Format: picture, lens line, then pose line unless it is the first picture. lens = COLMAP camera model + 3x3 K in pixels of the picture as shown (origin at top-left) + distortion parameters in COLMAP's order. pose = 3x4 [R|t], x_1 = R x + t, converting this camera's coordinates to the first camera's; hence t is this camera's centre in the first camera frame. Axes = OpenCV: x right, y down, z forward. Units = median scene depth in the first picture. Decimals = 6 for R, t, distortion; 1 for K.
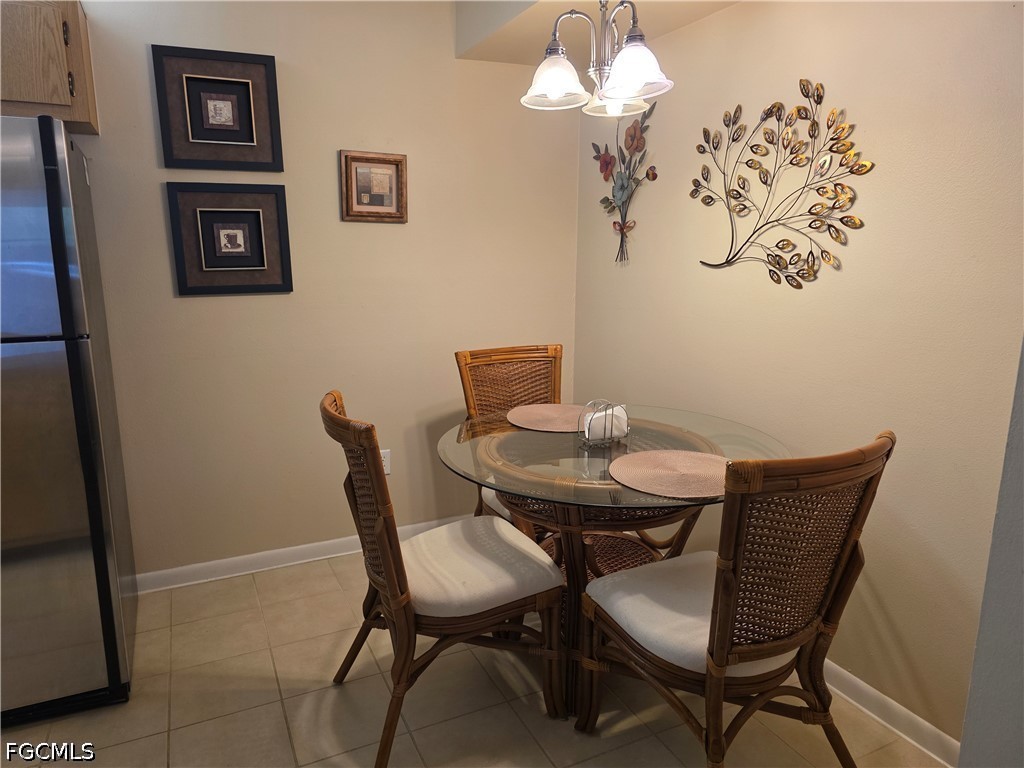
lens RADIAL K [[693.2, 0, 516.1], [0, 693.2, 383.1], [0, 0, 1]] dist [0.077388, -0.070823]
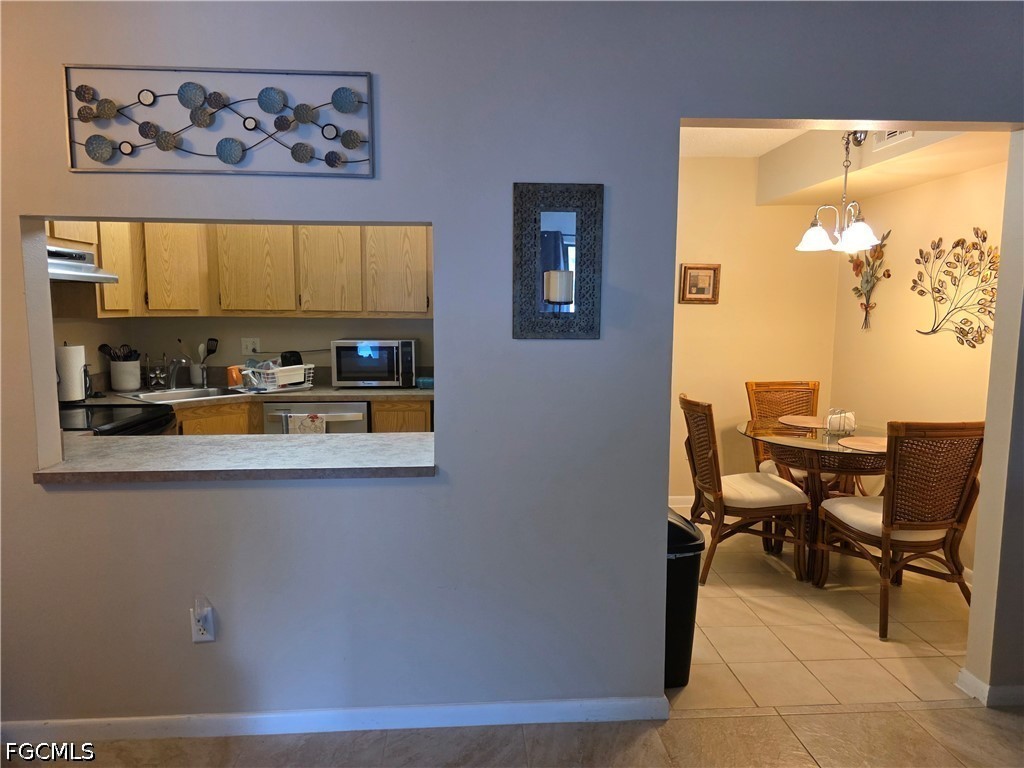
lens RADIAL K [[693.2, 0, 516.1], [0, 693.2, 383.1], [0, 0, 1]] dist [0.077388, -0.070823]
pose [[0.930428, 0.044887, -0.363716, 0.008712], [-0.076222, 0.994469, -0.072255, 0.143353], [0.358461, 0.094951, 0.928703, -0.882838]]
